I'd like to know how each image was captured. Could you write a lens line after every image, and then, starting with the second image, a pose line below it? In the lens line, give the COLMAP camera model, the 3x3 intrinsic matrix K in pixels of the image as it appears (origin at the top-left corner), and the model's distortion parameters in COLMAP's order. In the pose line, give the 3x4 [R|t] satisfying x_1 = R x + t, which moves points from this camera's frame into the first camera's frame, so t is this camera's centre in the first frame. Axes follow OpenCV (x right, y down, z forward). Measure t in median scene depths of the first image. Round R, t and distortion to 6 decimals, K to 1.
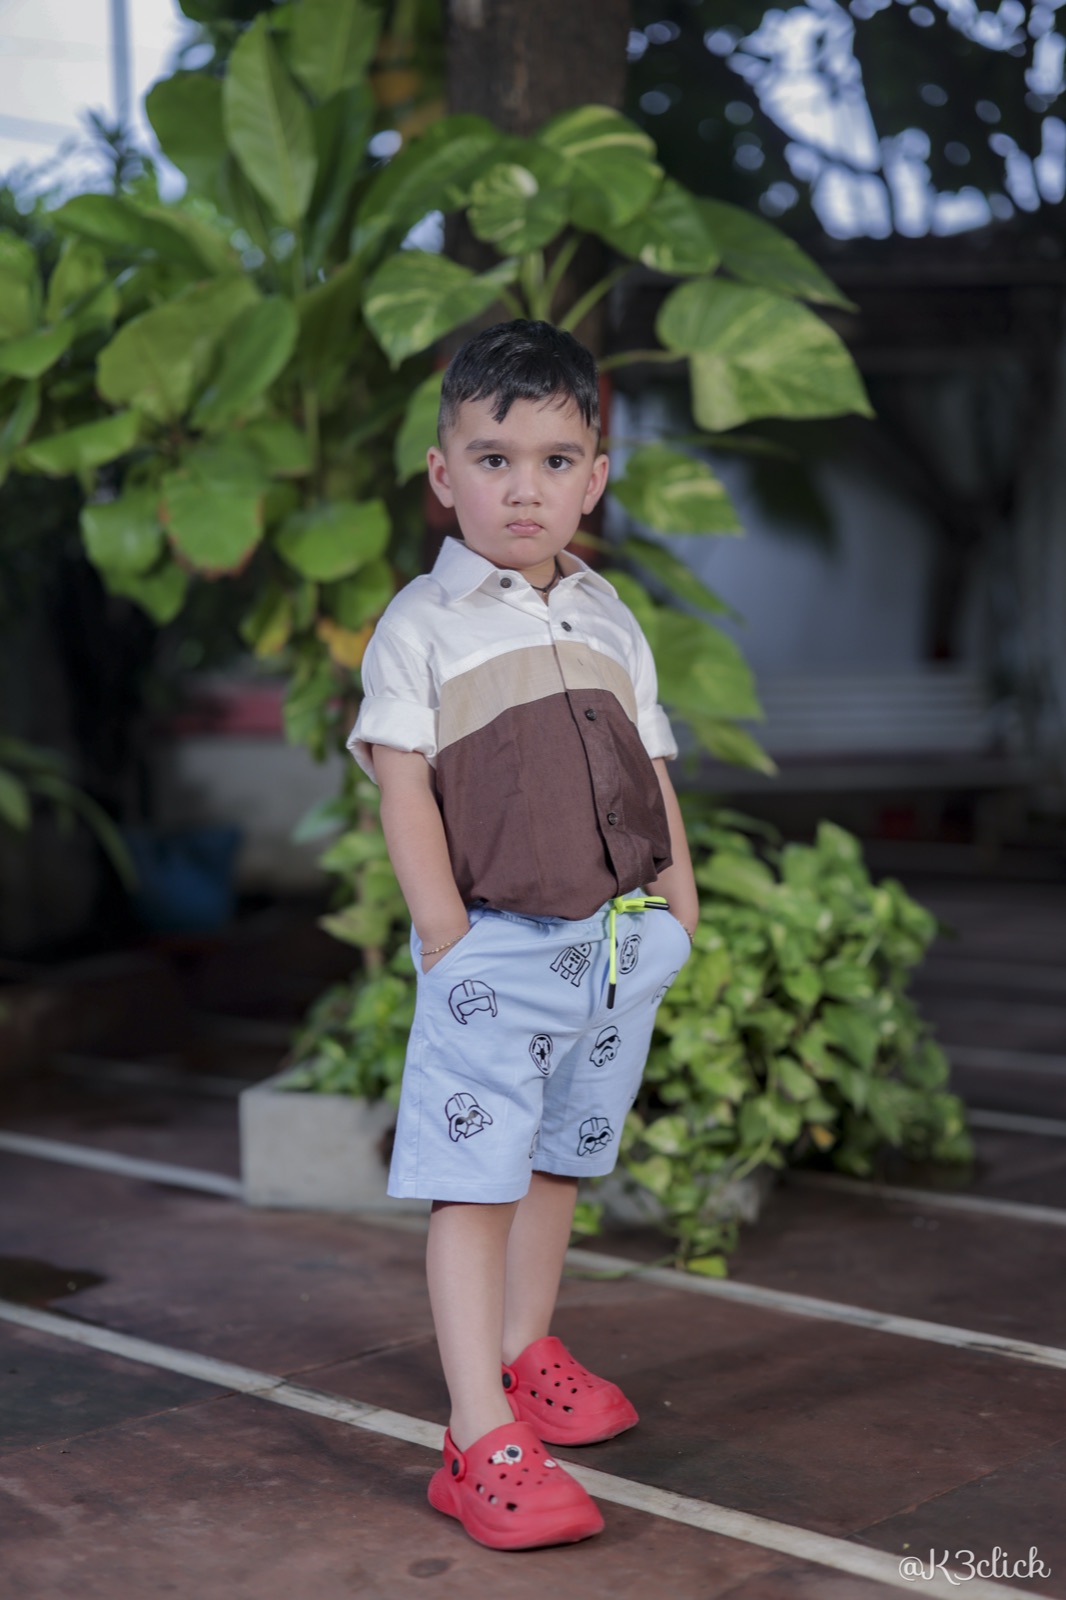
lens RADIAL K [[2330.6, 0, 558.7], [0, 2330.6, 803.9], [0, 0, 1]] dist [-0.181445, 0.730315]
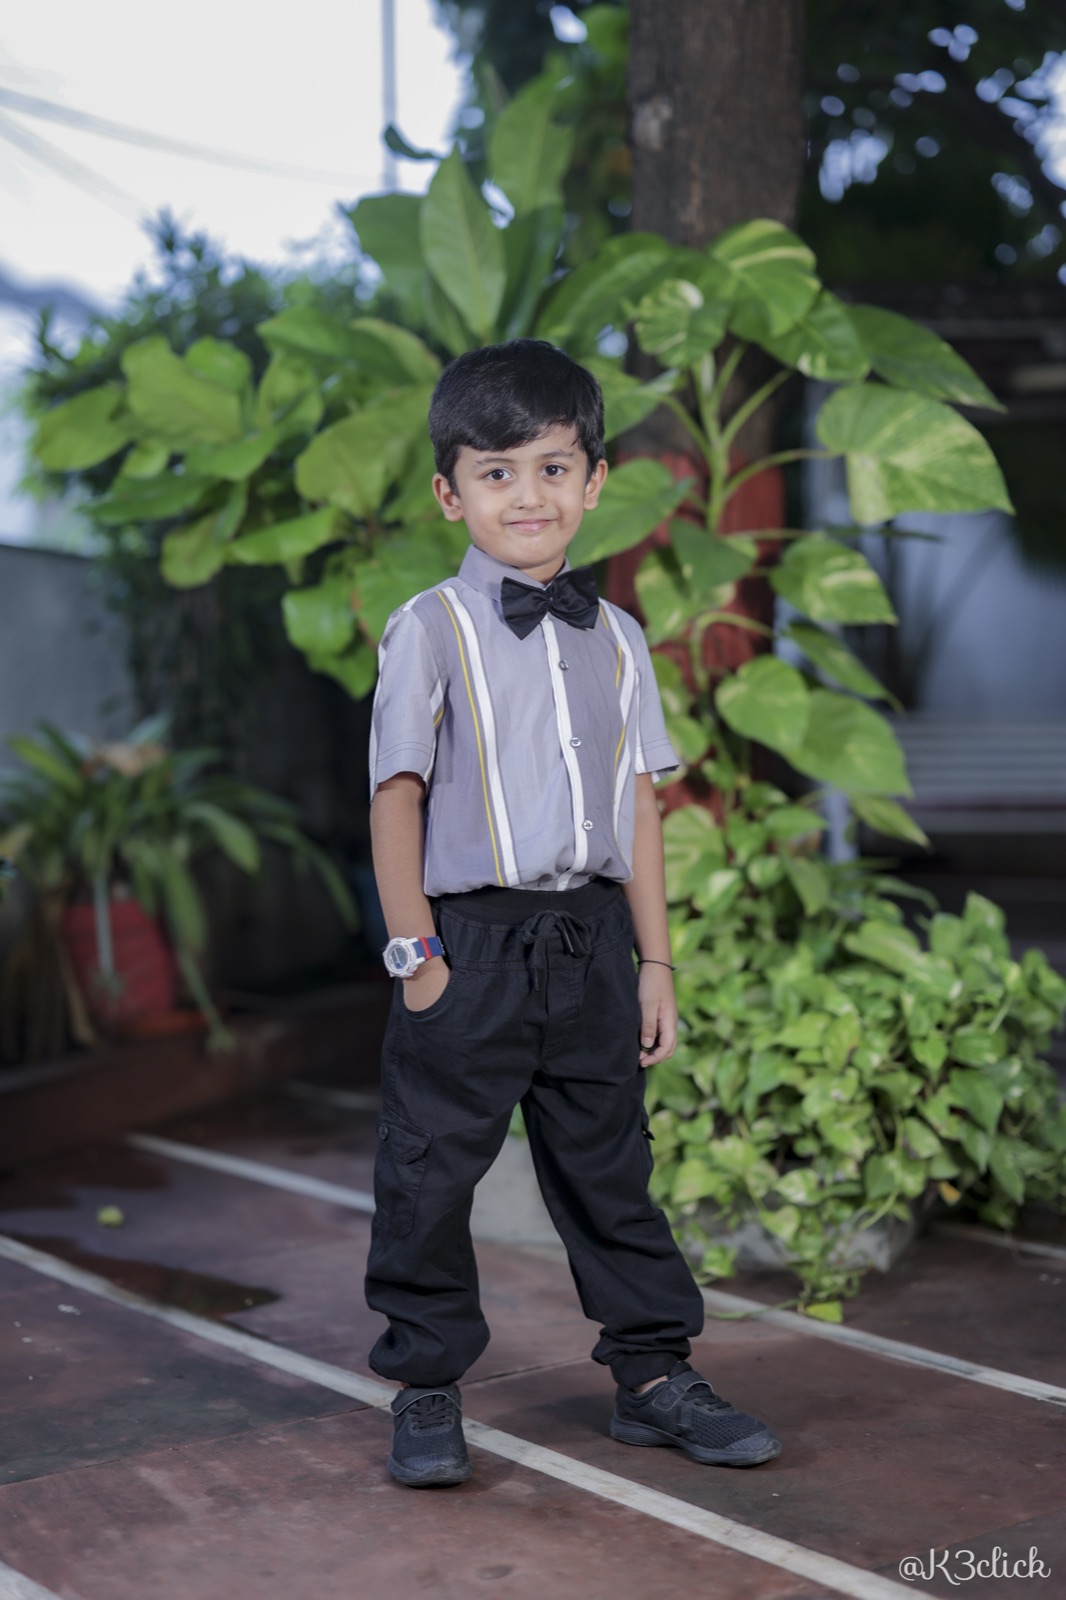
lens RADIAL K [[2320.2, 0, 531.5], [0, 2320.2, 786.9], [0, 0, 1]] dist [-0.161386, 0.649155]
pose [[0.989884, 0.017647, -0.140779, 0.069436], [-0.019726, 0.999716, -0.013388, -0.024766], [0.140503, 0.016030, 0.989951, -0.075936]]
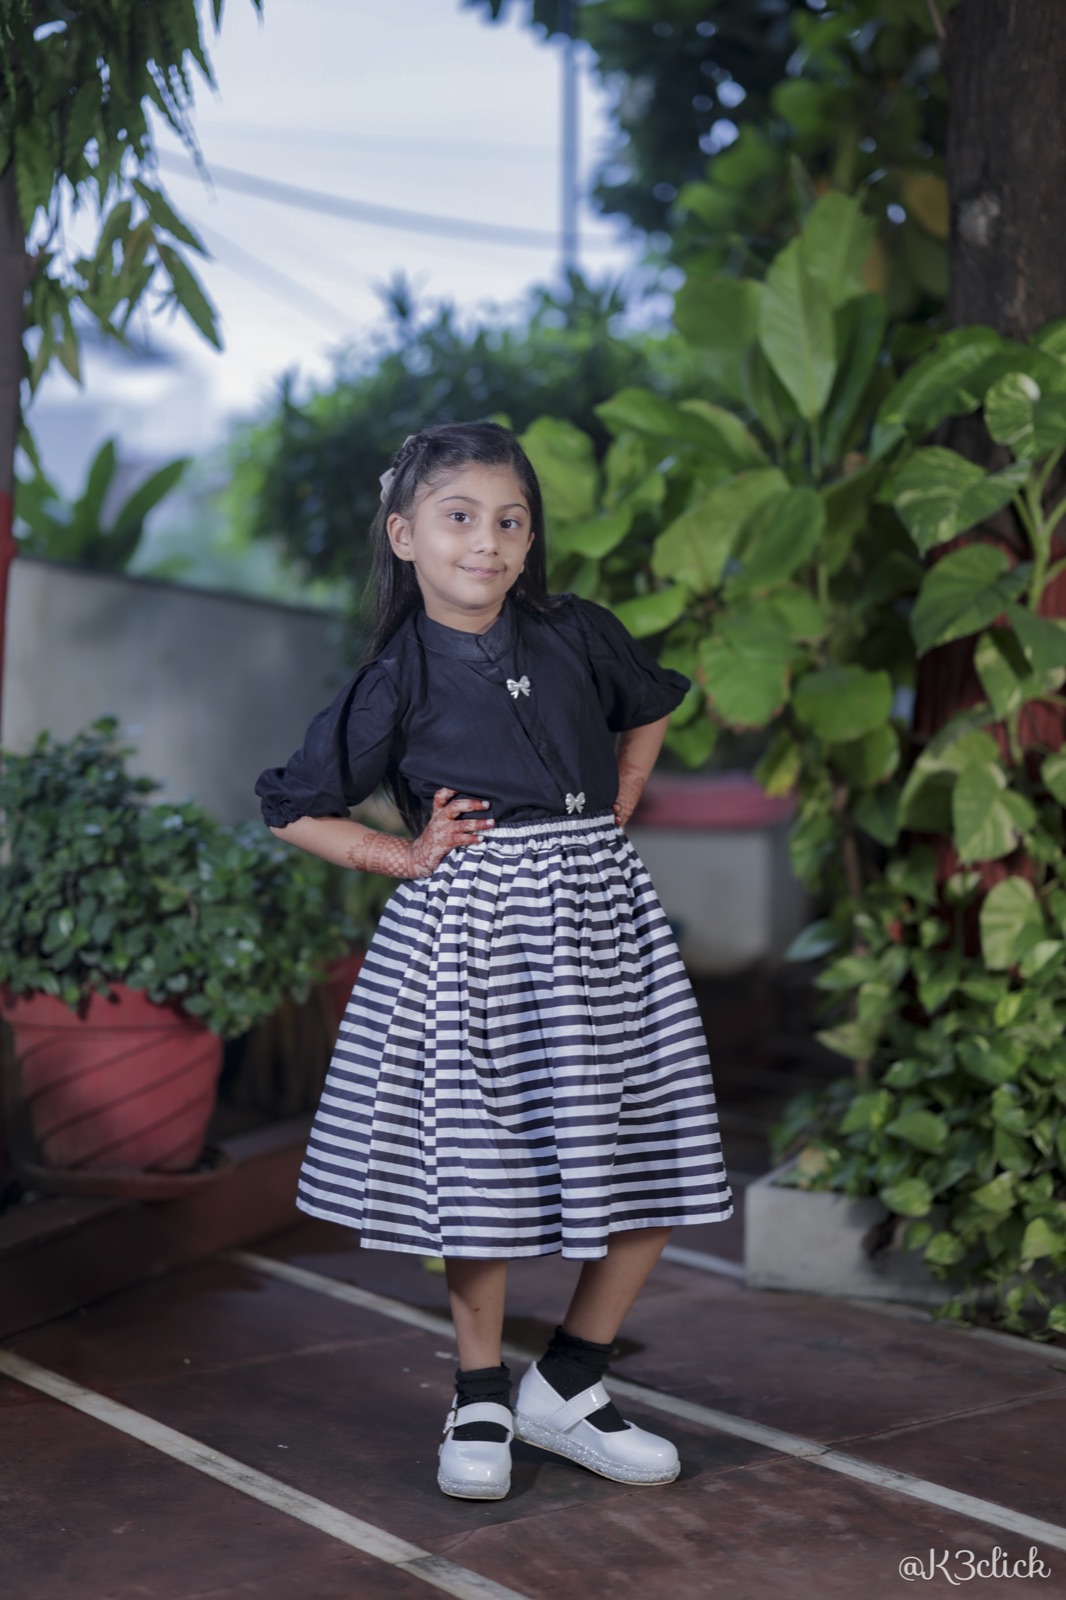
lens RADIAL K [[2320.2, 0, 531.5], [0, 2320.2, 786.9], [0, 0, 1]] dist [-0.161386, 0.649155]
pose [[0.987499, 0.031845, -0.154372, -0.077328], [-0.036713, 0.998911, -0.028785, -0.035477], [0.153287, 0.034093, 0.987593, -0.141957]]
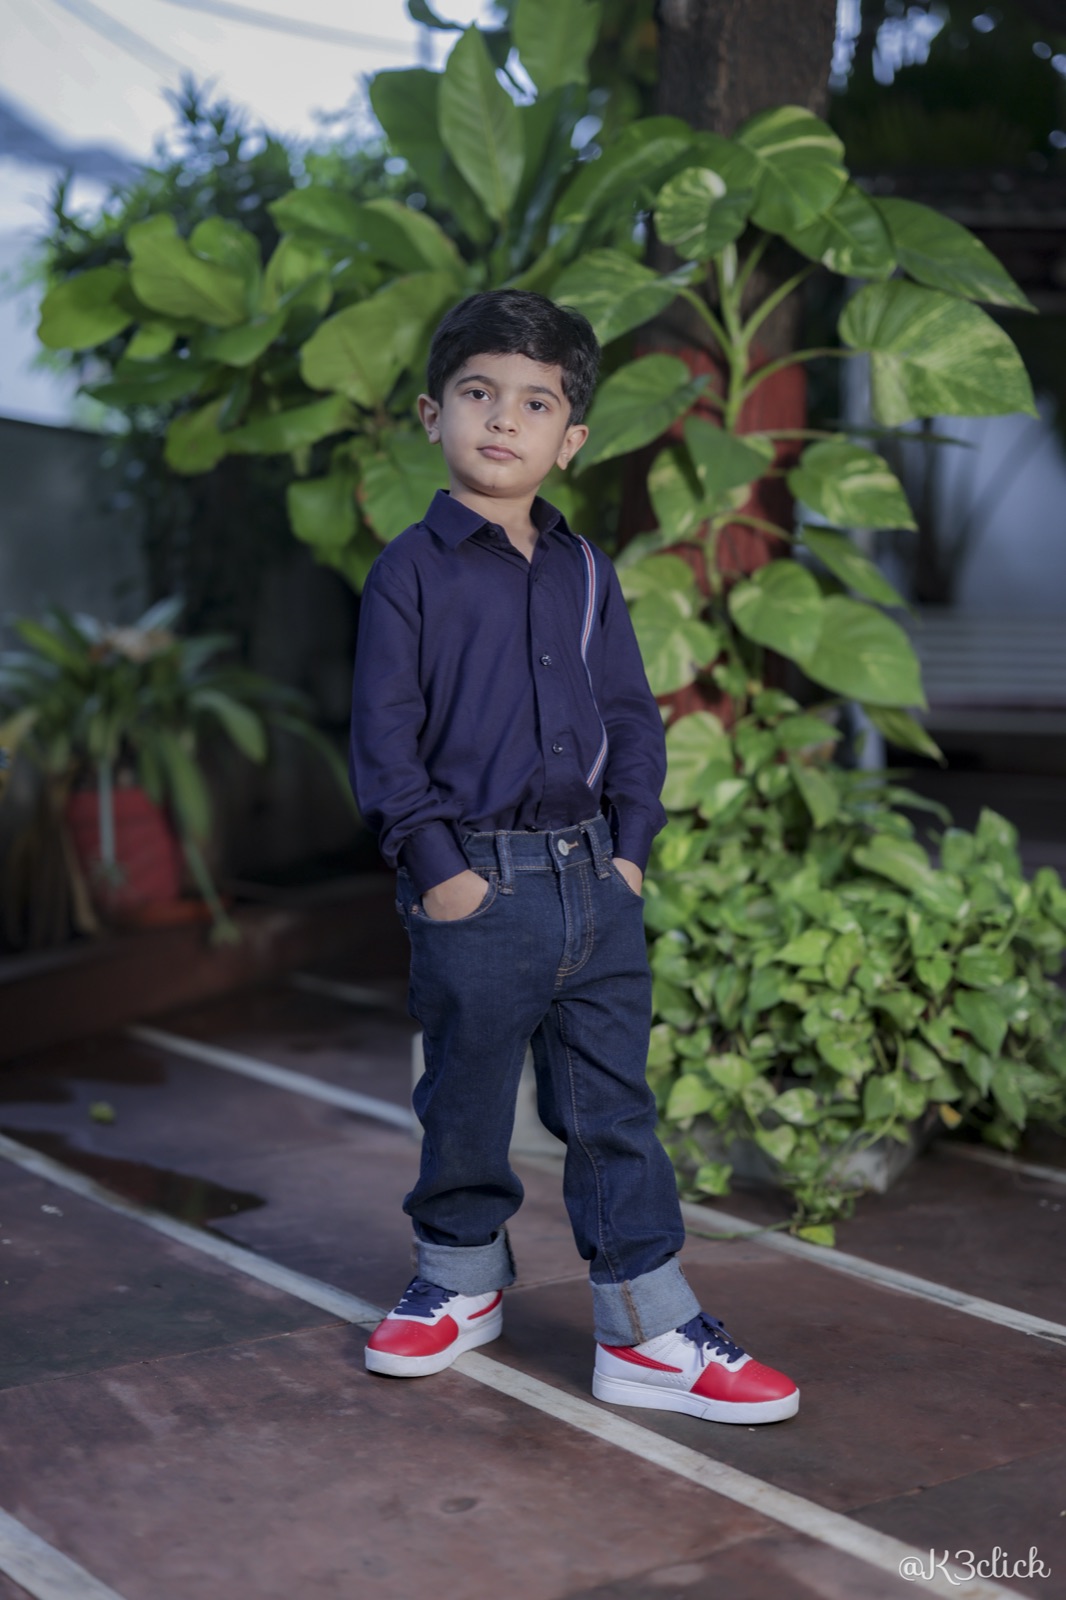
lens RADIAL K [[2320.2, 0, 533.0], [0, 2320.2, 800.0], [0, 0, 1]] dist [-0.160665, 0.630701]
pose [[0.986849, 0.050451, -0.153570, 0.080680], [-0.044010, 0.998015, 0.045057, -0.036722], [0.155539, -0.037706, 0.987110, -0.048177]]
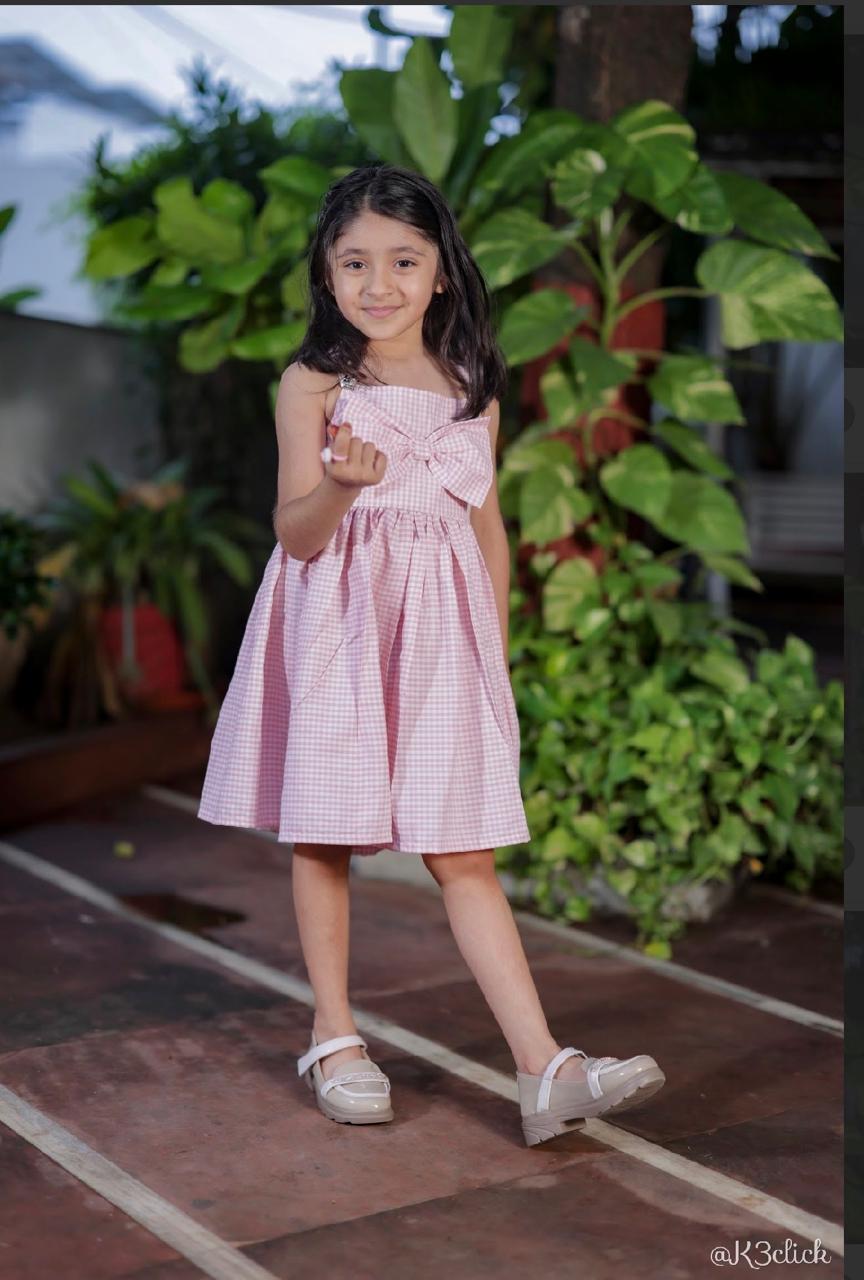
lens RADIAL K [[1853.9, 0, 432.0], [0, 1853.9, 640.0], [0, 0, 1]] dist [-0.150227, 0.621868]
pose [[0.983380, 0.071936, -0.166701, 0.096516], [-0.062769, 0.996245, 0.059630, -0.045117], [0.170365, -0.048175, 0.984203, -0.120694]]
